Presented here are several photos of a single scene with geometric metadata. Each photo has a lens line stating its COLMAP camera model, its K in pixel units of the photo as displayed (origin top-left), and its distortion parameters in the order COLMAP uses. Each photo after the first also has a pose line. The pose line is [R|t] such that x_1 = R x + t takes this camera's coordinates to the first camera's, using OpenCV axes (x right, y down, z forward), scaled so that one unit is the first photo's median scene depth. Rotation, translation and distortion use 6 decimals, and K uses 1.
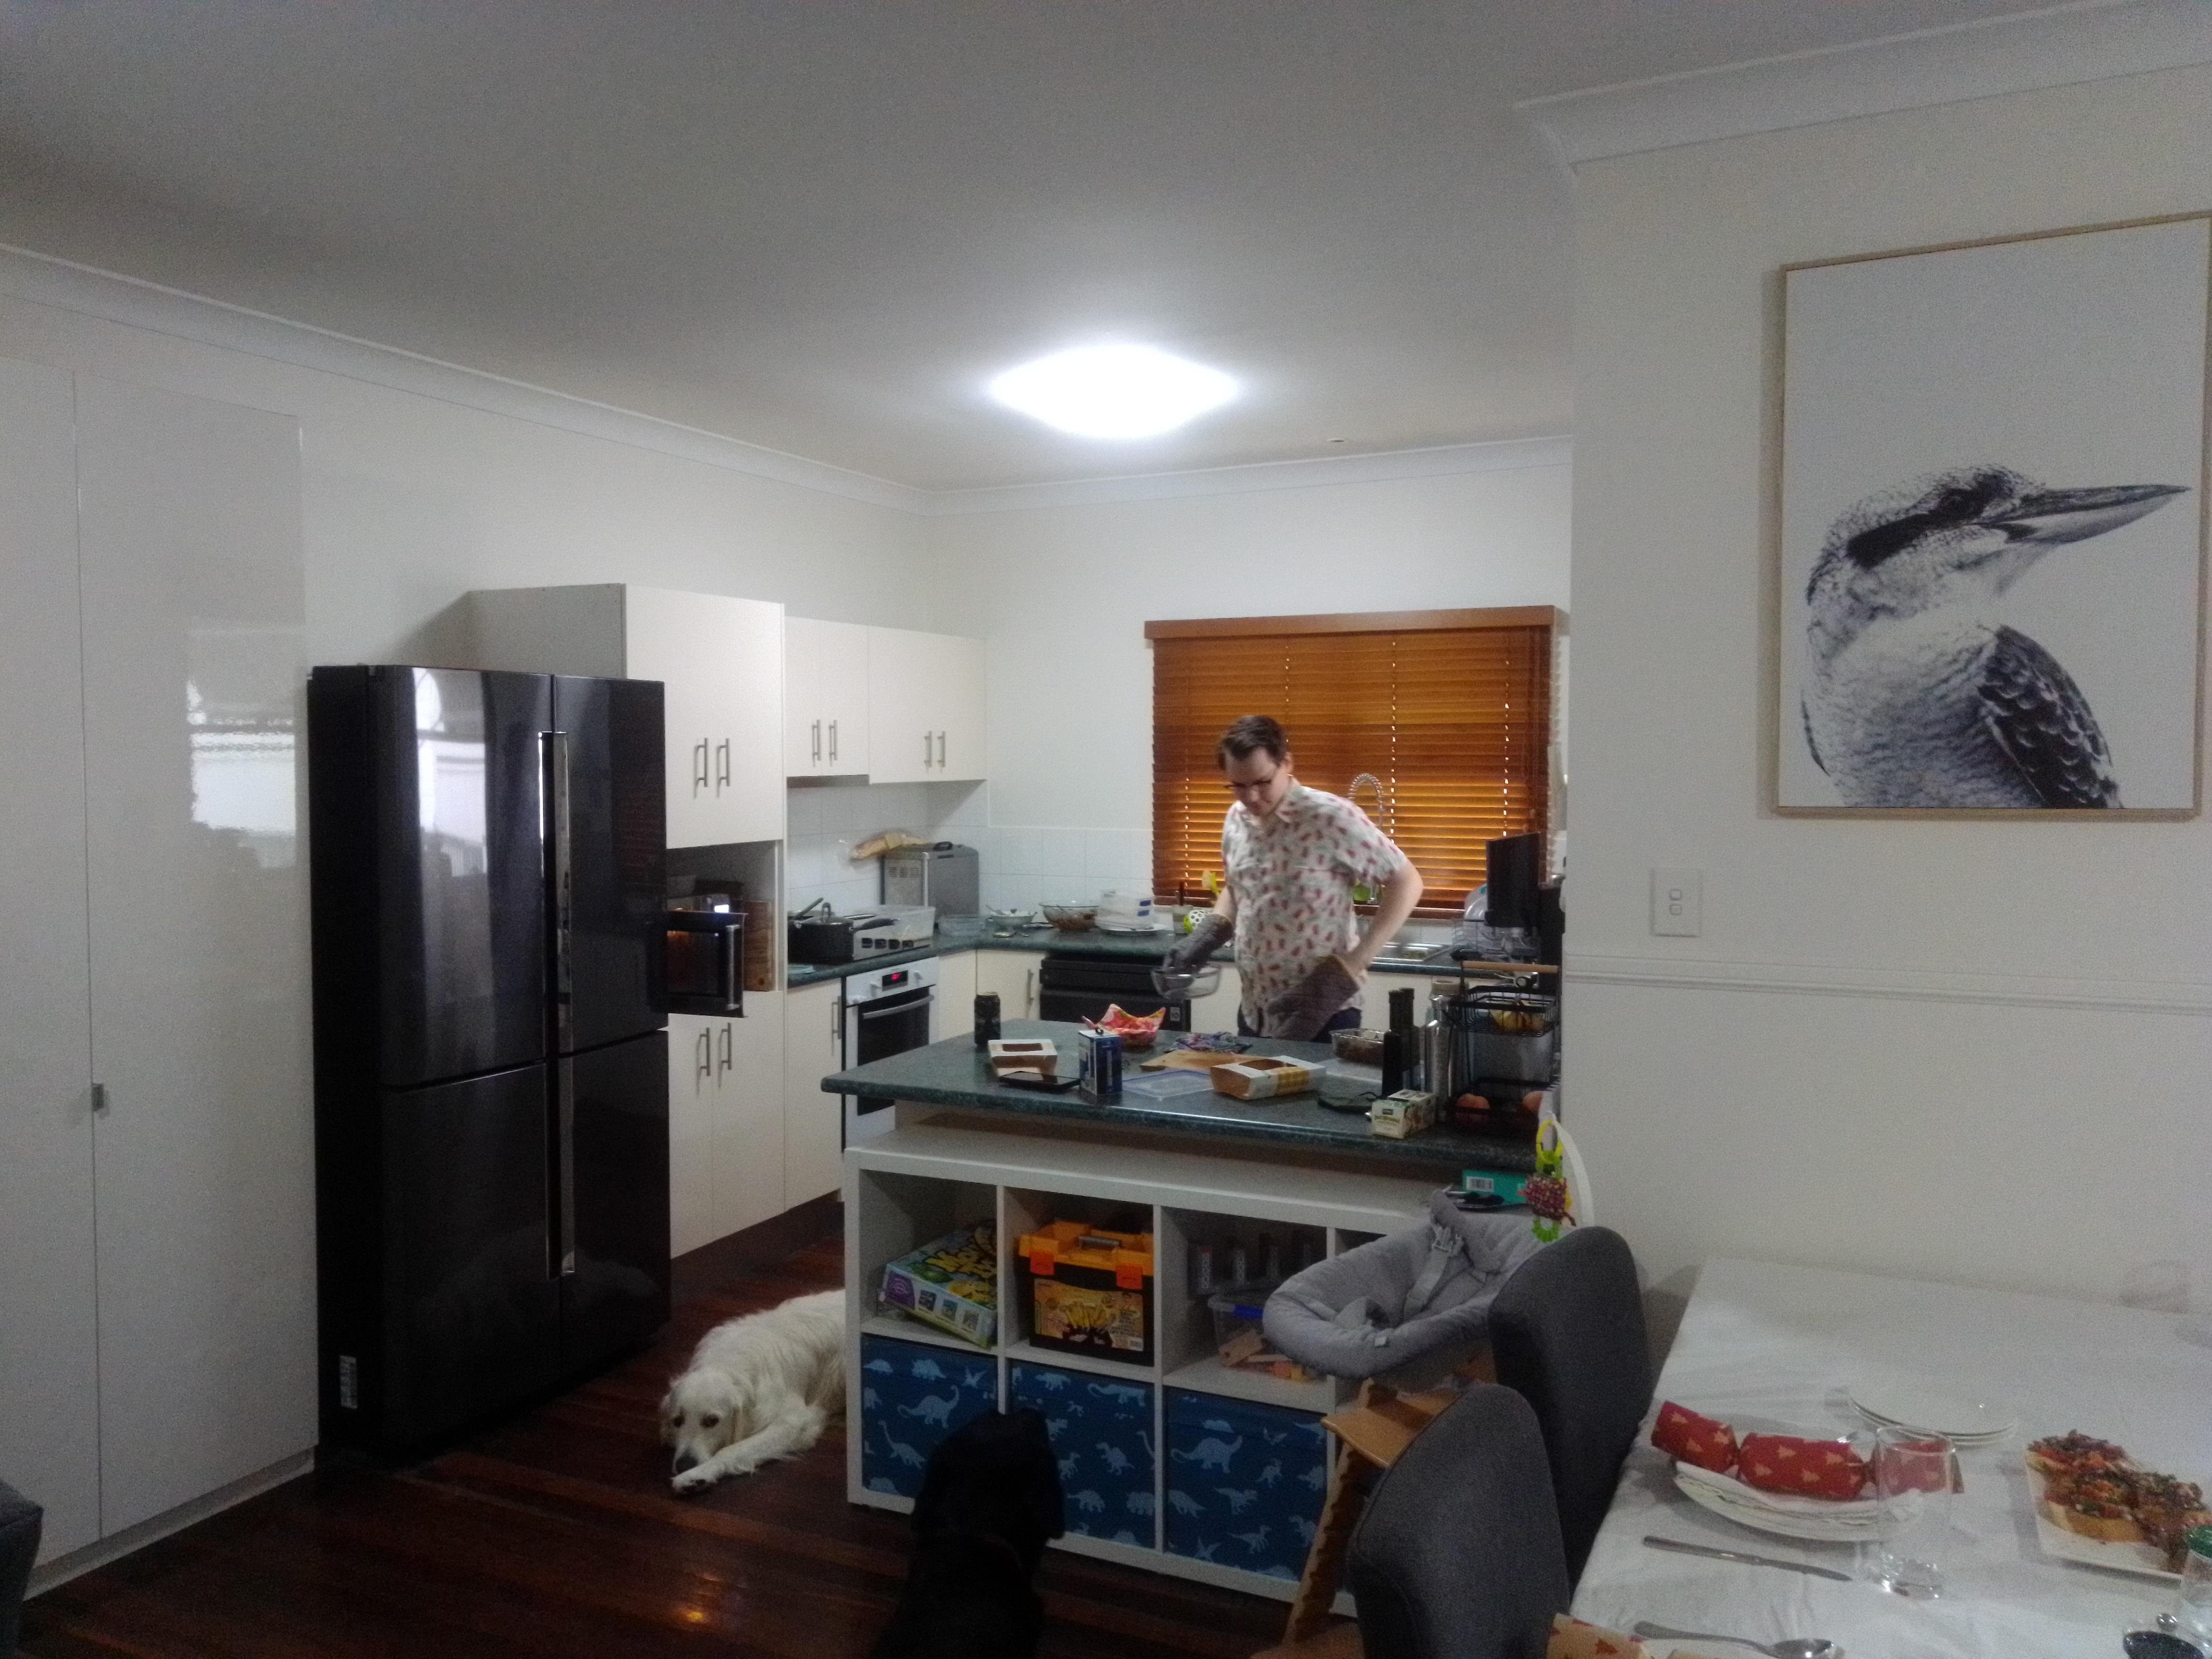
lens RADIAL K [[1636.4, 0, 1106.0], [0, 1636.4, 829.5], [0, 0, 1]] dist [0.002412, -0.000543]
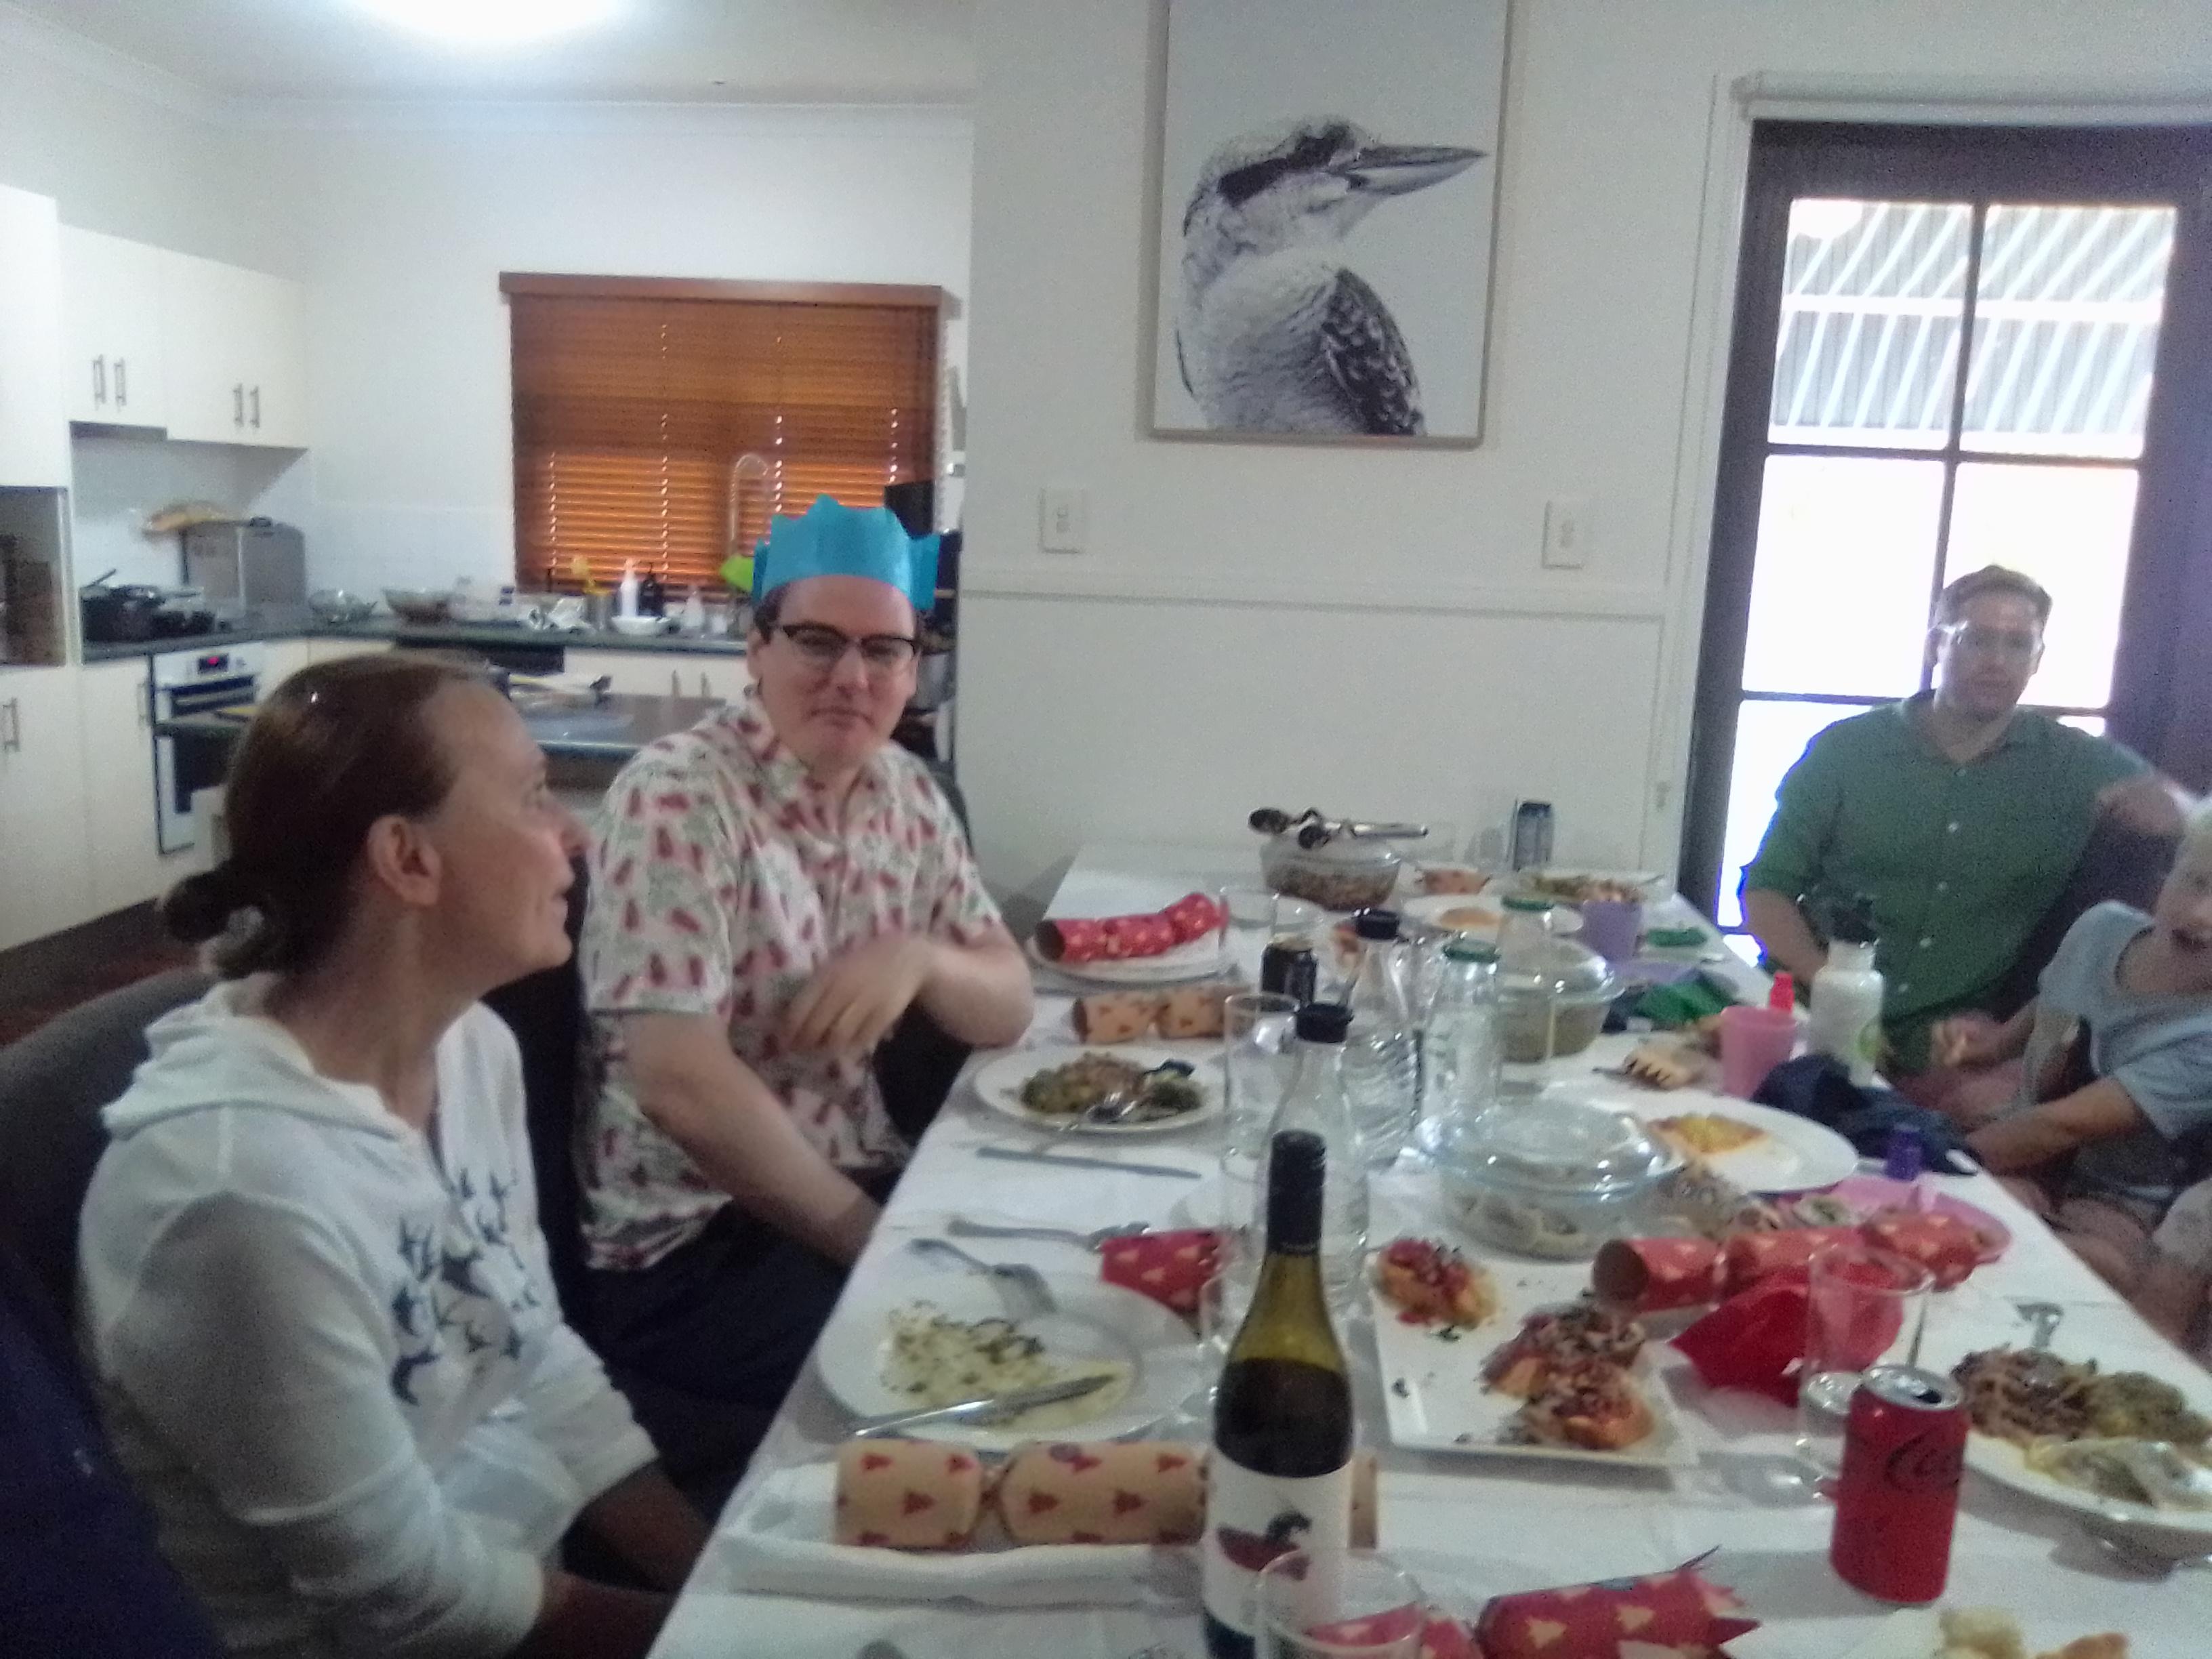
lens RADIAL K [[1727.2, 0, 1103.8], [0, 1727.2, 816.6], [0, 0, 1]] dist [0.043791, -0.115520]
pose [[0.932937, -0.029997, 0.358788, -0.039250], [-0.019203, 0.990959, 0.132783, 0.081968], [-0.359527, -0.130768, 0.923926, -0.081294]]
